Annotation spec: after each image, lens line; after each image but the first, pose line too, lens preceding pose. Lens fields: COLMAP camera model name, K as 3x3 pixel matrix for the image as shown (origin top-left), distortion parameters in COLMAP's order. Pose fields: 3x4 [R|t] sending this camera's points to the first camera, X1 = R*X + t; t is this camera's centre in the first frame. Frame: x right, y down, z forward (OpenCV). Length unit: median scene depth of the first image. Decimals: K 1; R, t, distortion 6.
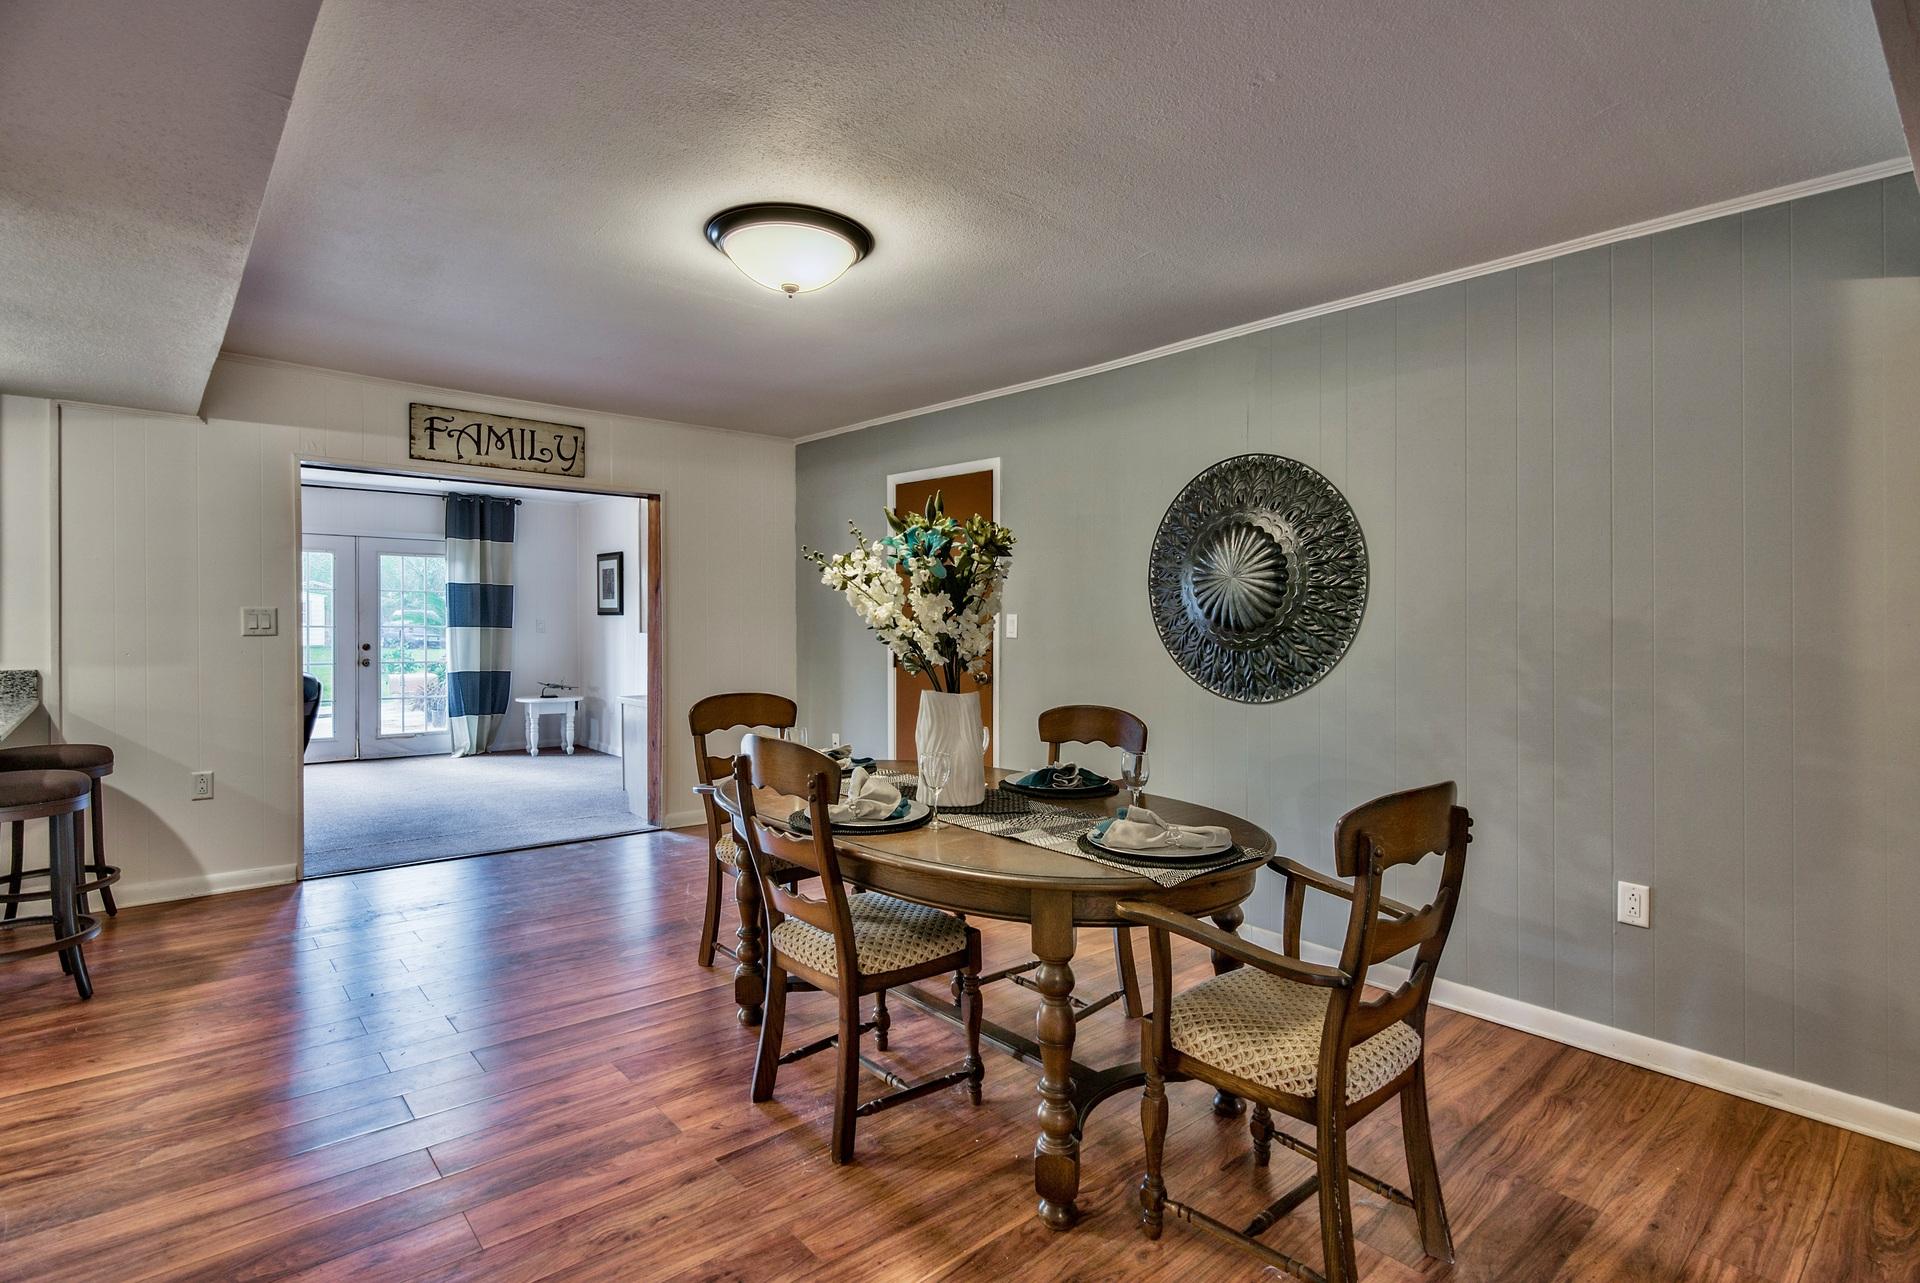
lens RADIAL K [[951.1, 0, 956.0], [0, 951.1, 634.7], [0, 0, 1]] dist [0.000319, -0.000946]
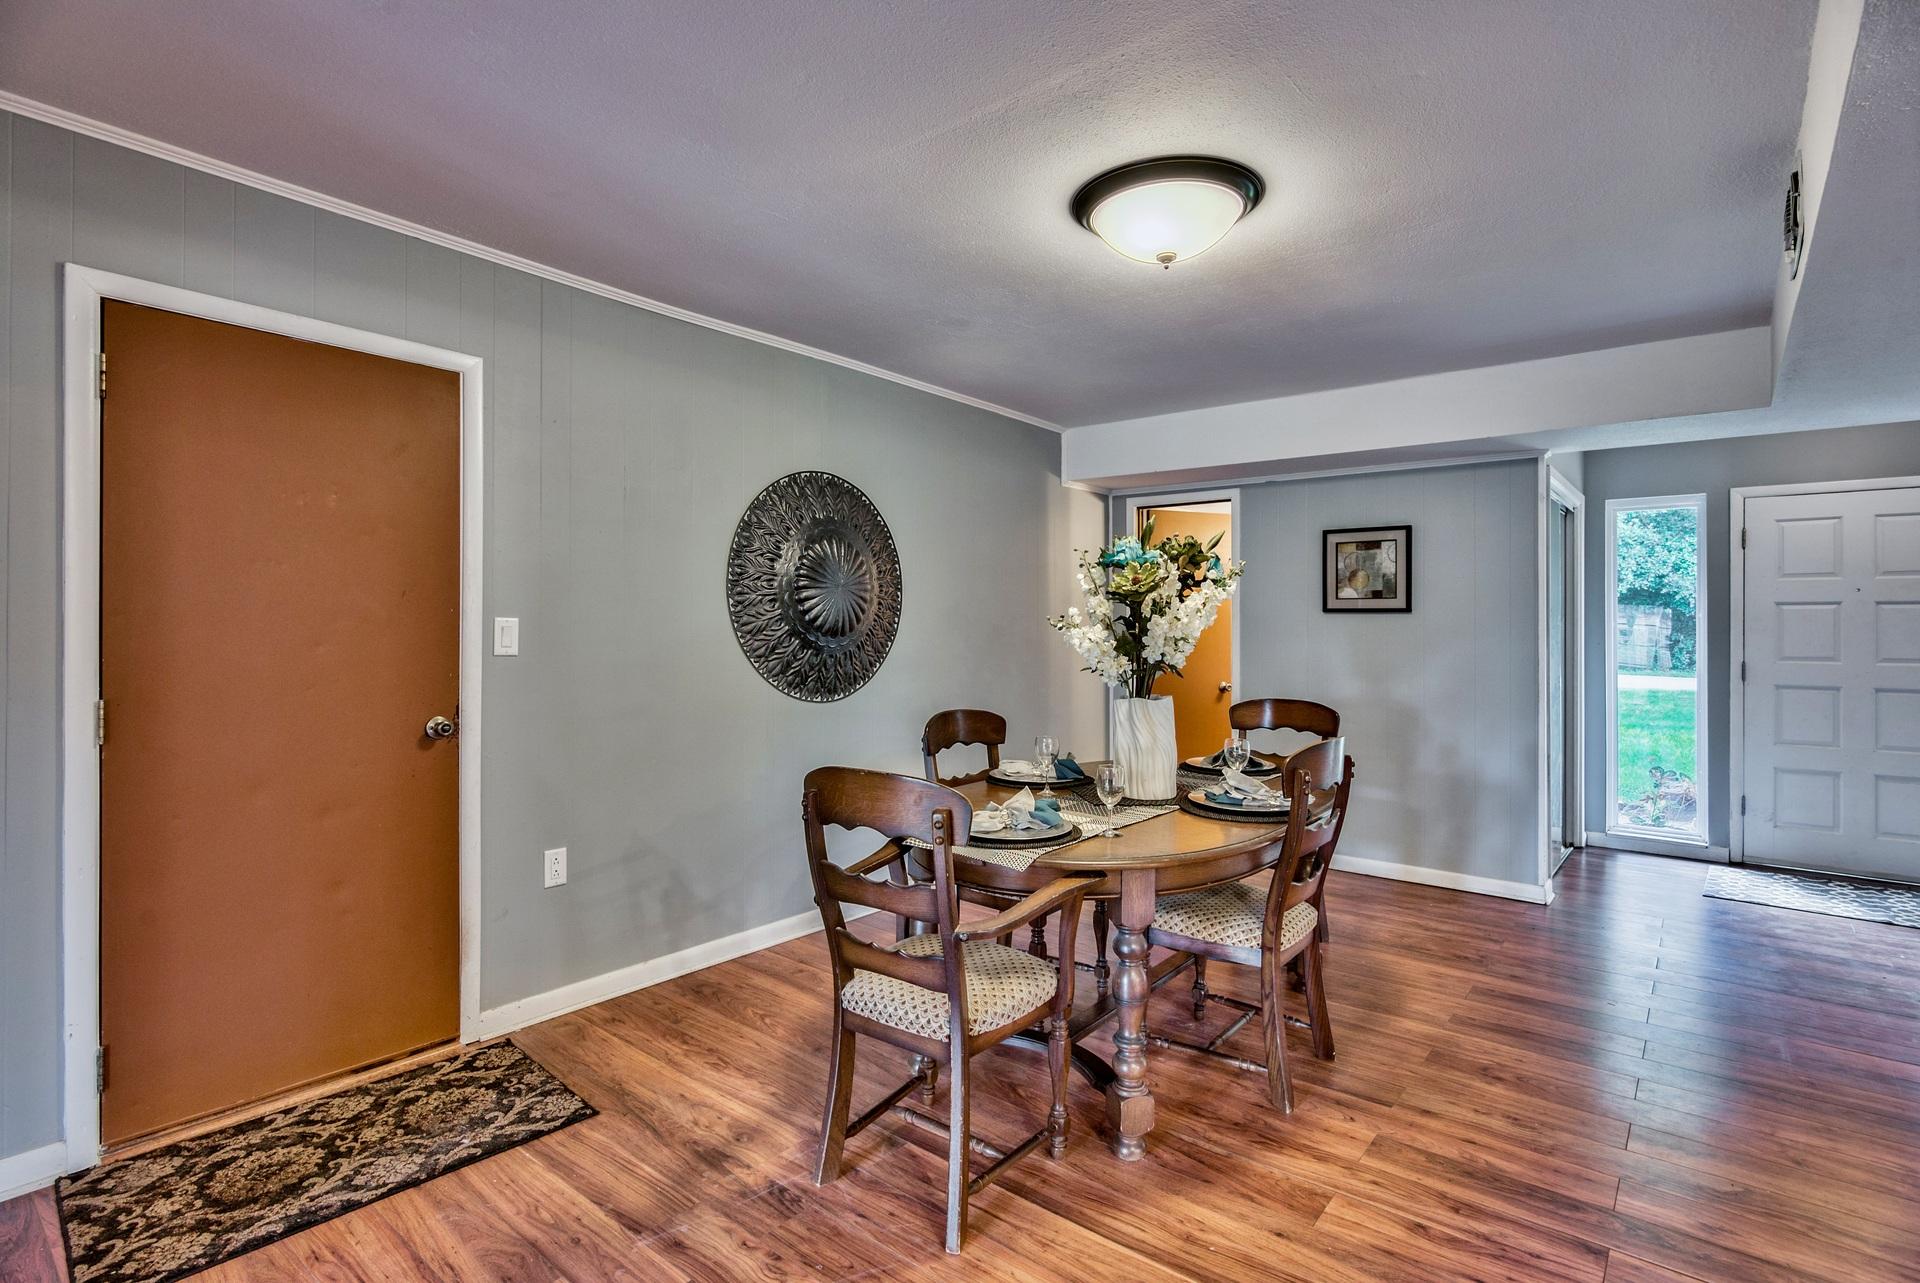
lens RADIAL K [[951.1, 0, 953.4], [0, 951.1, 630.4], [0, 0, 1]] dist [0.000319, -0.000946]
pose [[-0.181473, -0.018996, 0.983212, -1.202986], [0.010643, 0.999717, 0.021279, -0.048705], [-0.983338, 0.014326, -0.181220, 1.625806]]
